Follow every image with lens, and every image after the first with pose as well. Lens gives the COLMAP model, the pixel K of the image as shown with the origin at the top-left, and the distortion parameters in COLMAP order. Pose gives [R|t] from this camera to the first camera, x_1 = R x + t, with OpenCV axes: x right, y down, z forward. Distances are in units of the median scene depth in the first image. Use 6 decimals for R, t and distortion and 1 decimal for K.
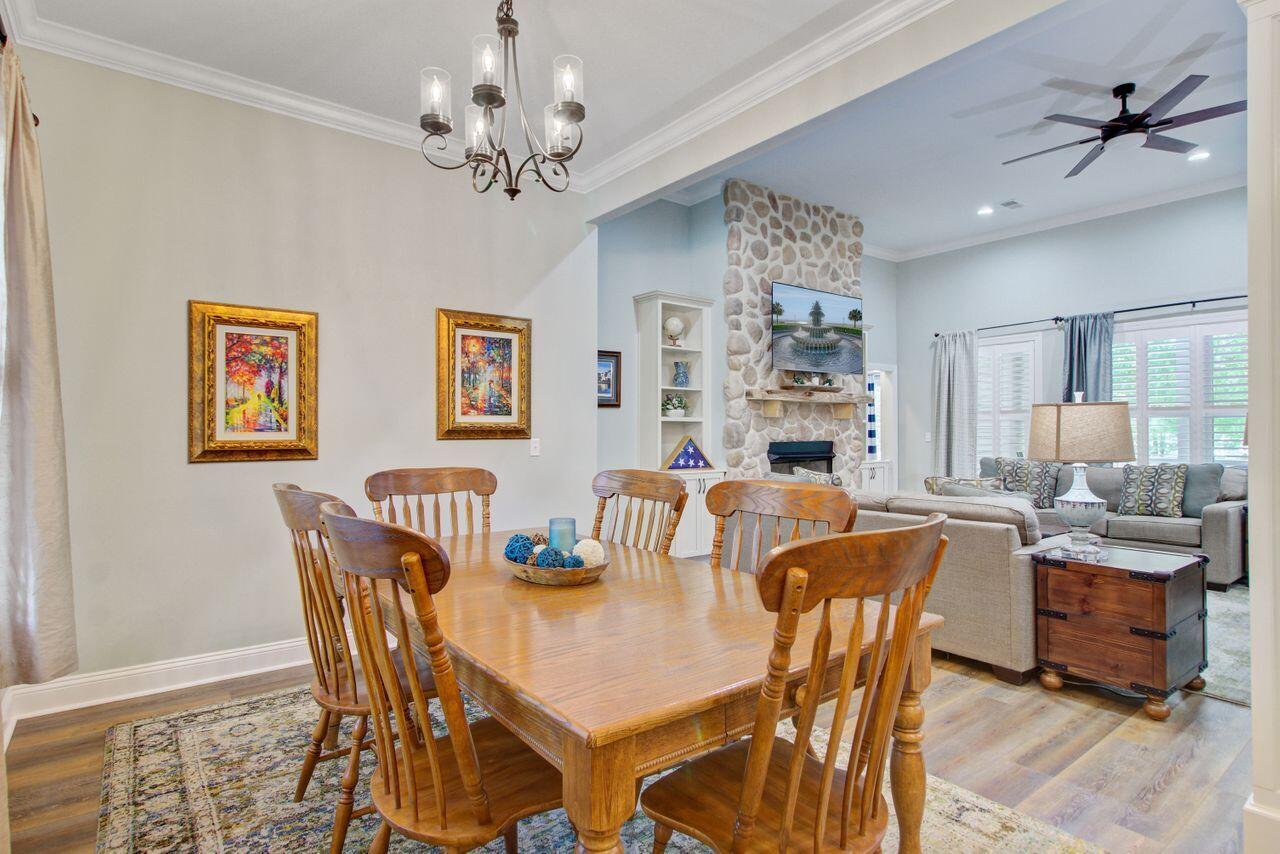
lens RADIAL K [[656.5, 0, 640.0], [0, 656.5, 427.0], [0, 0, 1]] dist [0.001812, 0.000213]
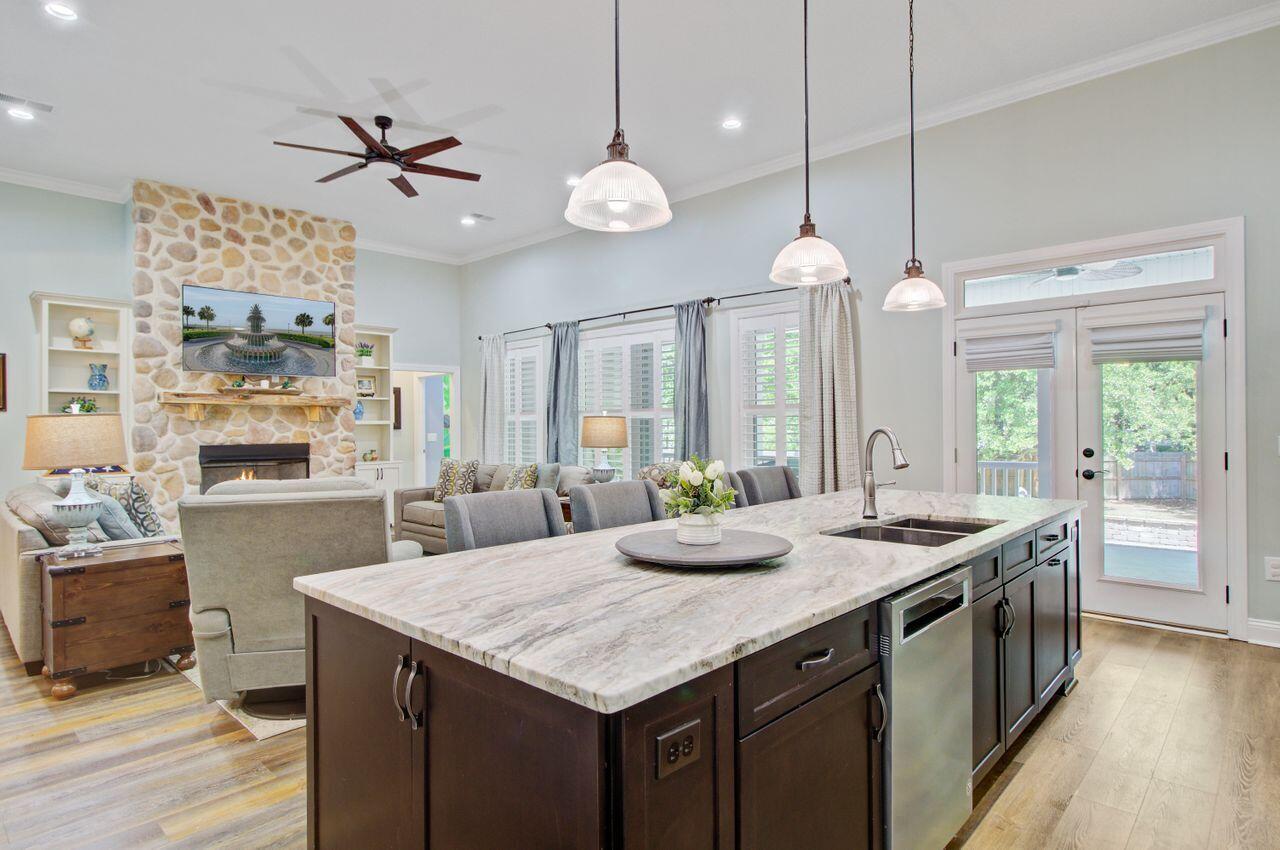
lens RADIAL K [[686.2, 0, 640.0], [0, 686.2, 425.0], [0, 0, 1]] dist [-0.002043, -0.000089]
pose [[0.986754, -0.004882, 0.162153, 0.666714], [0.004150, 0.999980, 0.004854, -0.009709], [-0.162174, -0.004117, 0.986754, -0.130956]]
